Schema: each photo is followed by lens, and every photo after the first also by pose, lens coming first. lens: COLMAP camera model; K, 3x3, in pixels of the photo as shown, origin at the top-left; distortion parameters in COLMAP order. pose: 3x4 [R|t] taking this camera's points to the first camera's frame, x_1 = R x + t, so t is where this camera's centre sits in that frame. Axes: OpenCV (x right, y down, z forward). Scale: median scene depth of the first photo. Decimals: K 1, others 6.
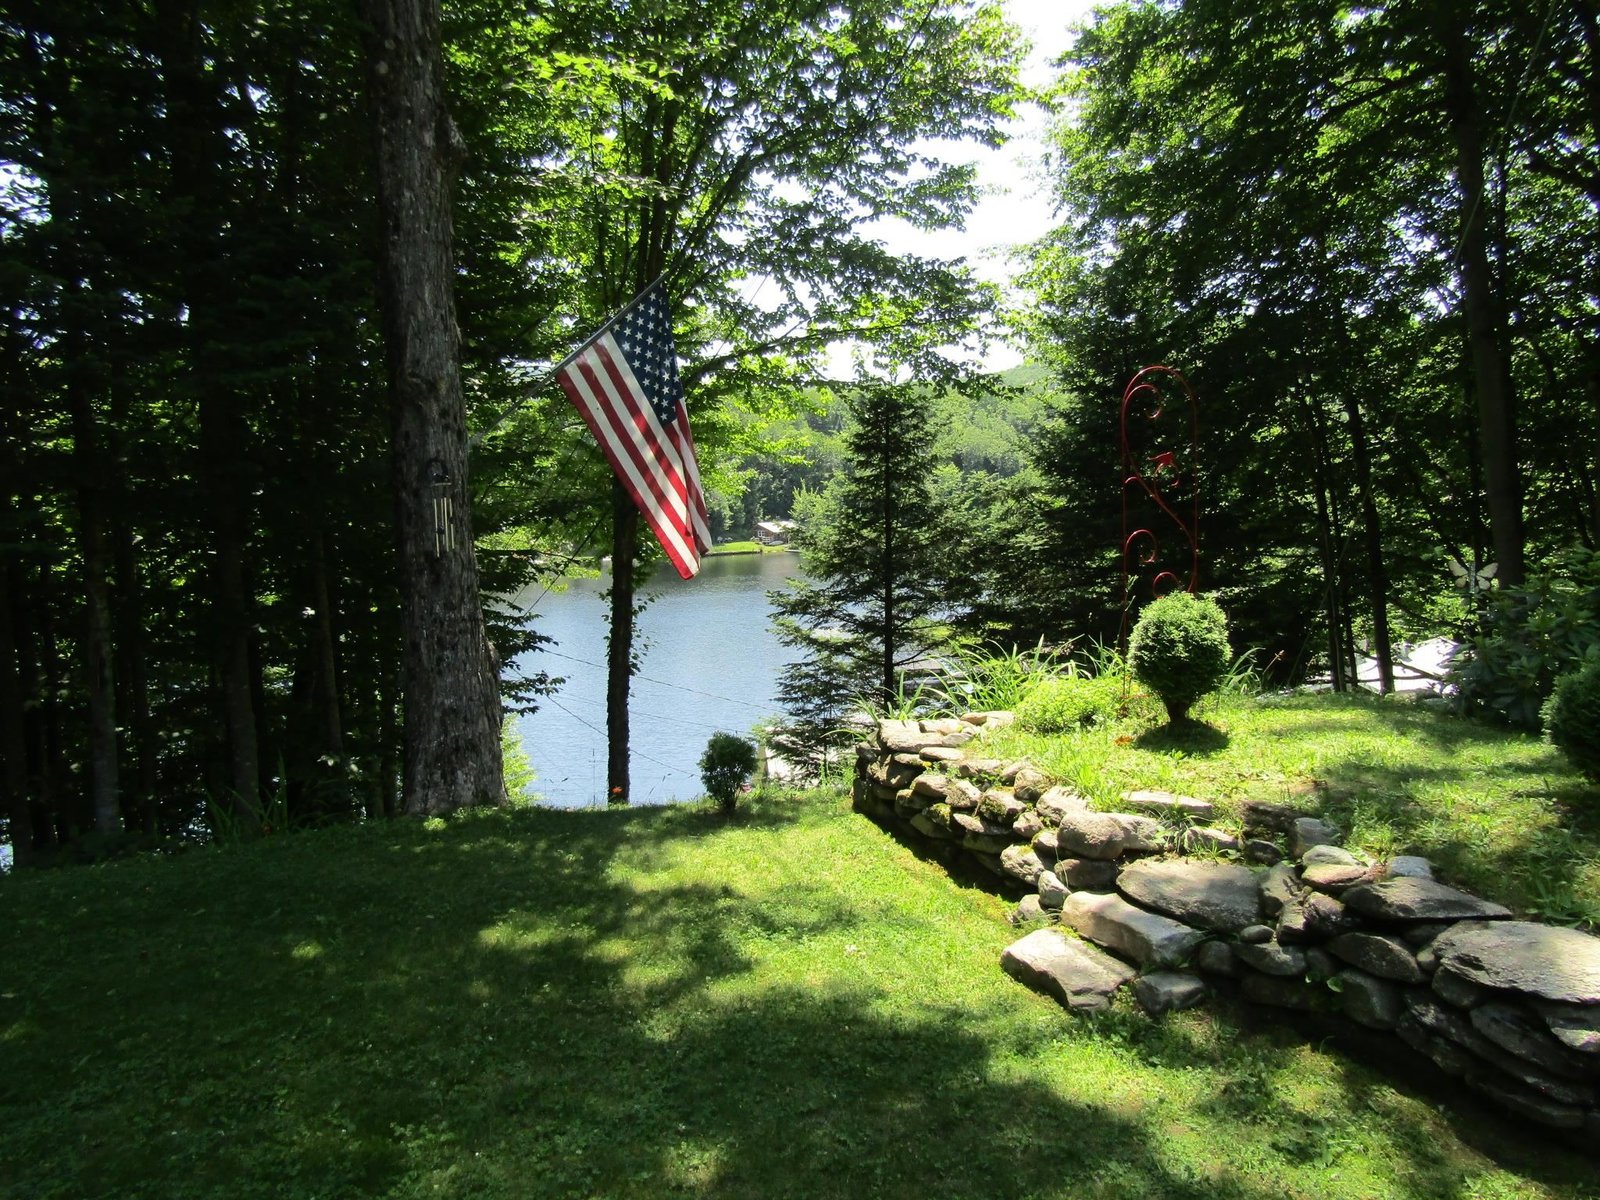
lens RADIAL K [[1133.8, 0, 809.7], [0, 1133.8, 606.6], [0, 0, 1]] dist [-0.010896, 0.002714]
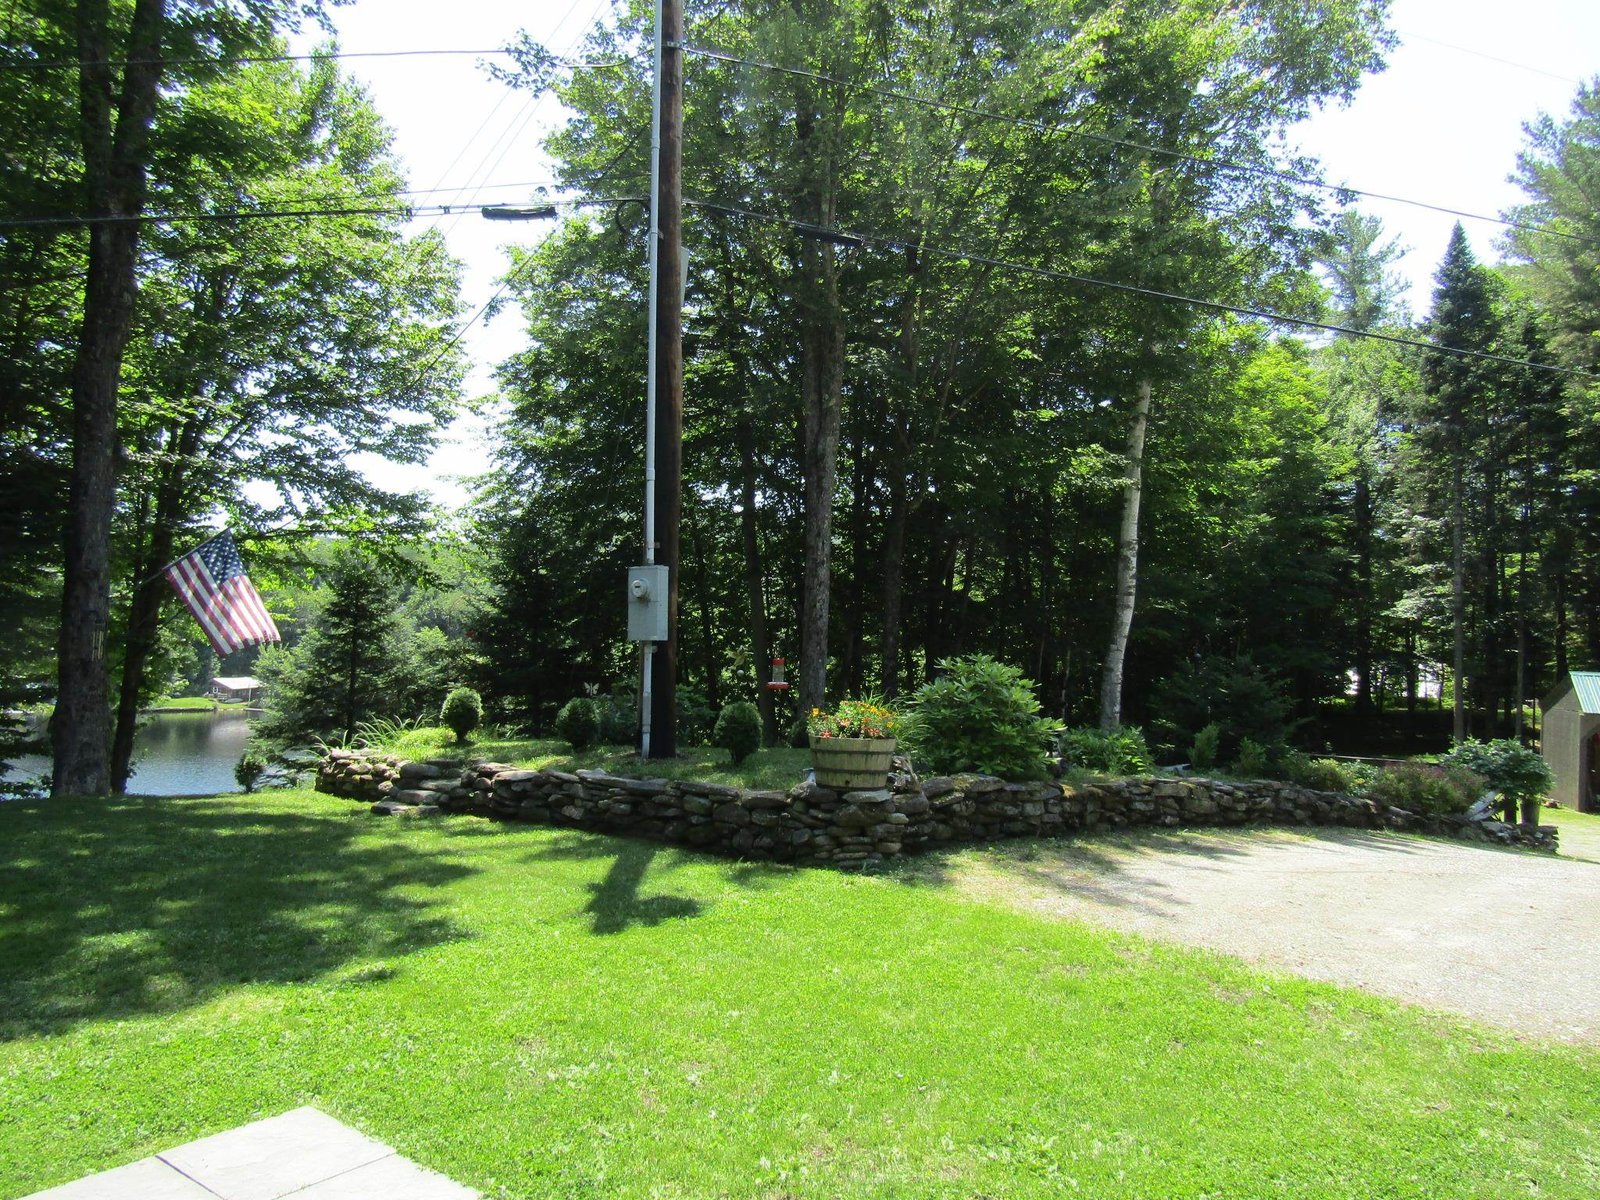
lens RADIAL K [[1133.8, 0, 809.7], [0, 1133.8, 606.6], [0, 0, 1]] dist [-0.010896, 0.002714]
pose [[0.903029, 0.073386, 0.423265, -0.016072], [-0.009091, 0.988344, -0.151964, 0.054518], [-0.429484, 0.133380, 0.893171, -0.470284]]
